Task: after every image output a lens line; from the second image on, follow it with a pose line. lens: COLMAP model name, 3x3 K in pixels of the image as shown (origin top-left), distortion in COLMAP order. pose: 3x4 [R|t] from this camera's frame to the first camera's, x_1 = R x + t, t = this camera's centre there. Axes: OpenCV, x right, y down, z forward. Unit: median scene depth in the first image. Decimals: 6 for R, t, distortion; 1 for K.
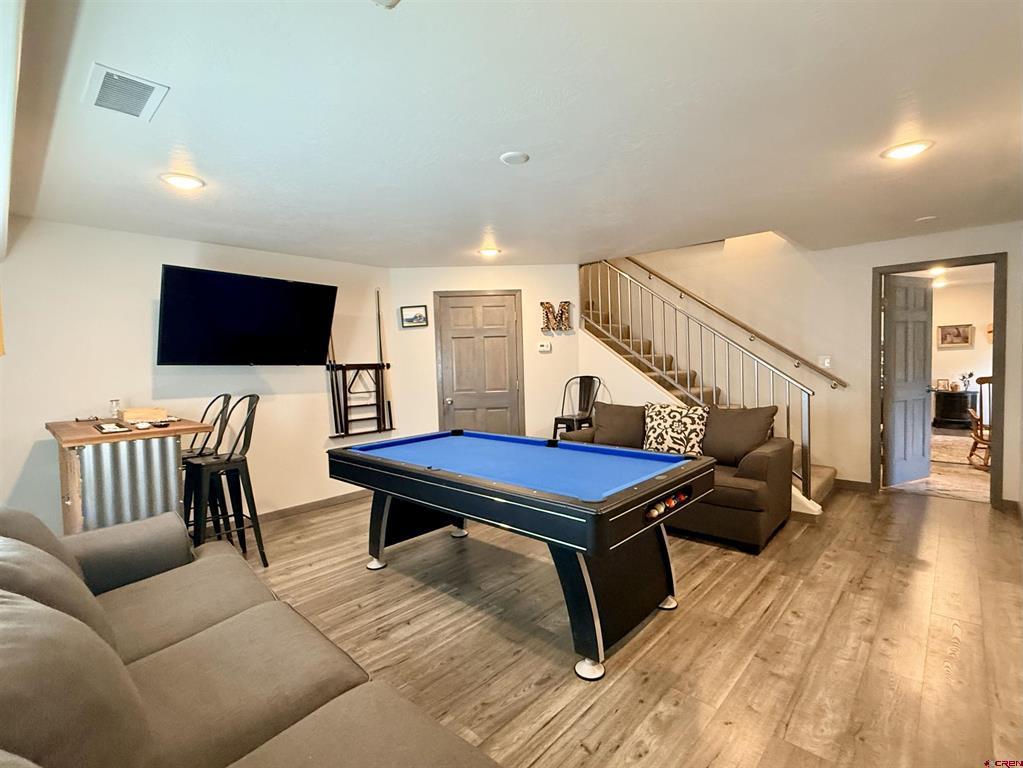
lens RADIAL K [[484.0, 0, 506.4], [0, 484.0, 381.1], [0, 0, 1]] dist [-0.004644, -0.000990]
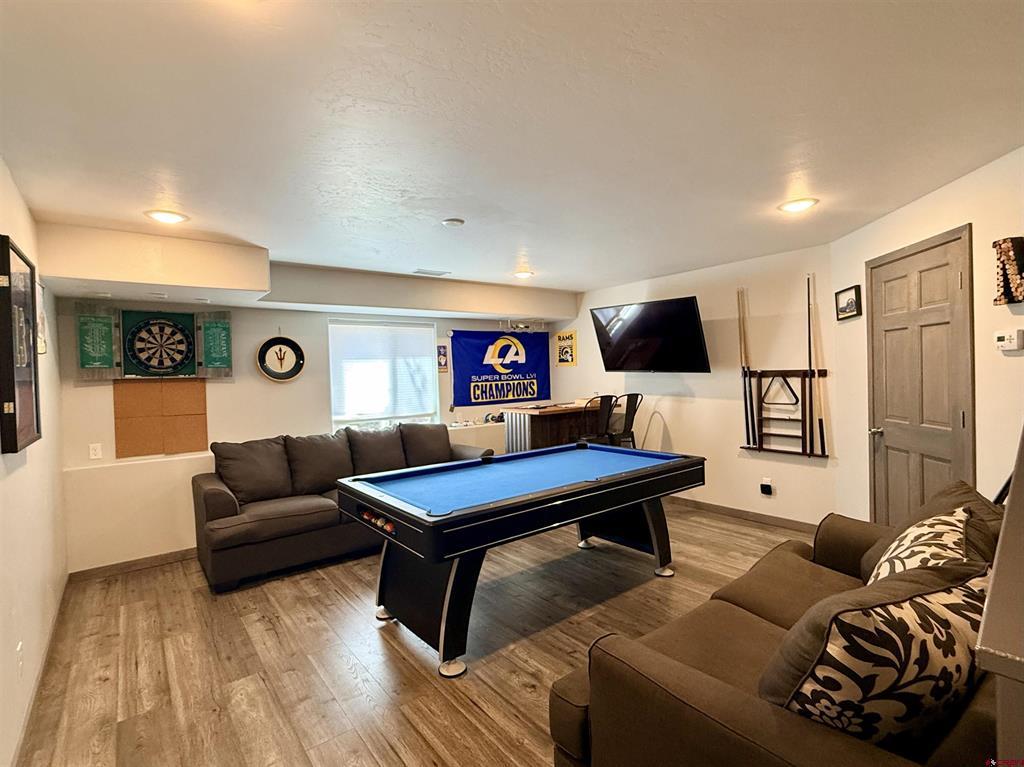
lens RADIAL K [[484.5, 0, 505.6], [0, 484.5, 380.9], [0, 0, 1]] dist [-0.004644, -0.000990]
pose [[-0.152233, 0.047484, -0.987203, 0.627634], [-0.007957, 0.998754, 0.049267, -0.056319], [0.988313, 0.015355, -0.151666, 0.664828]]
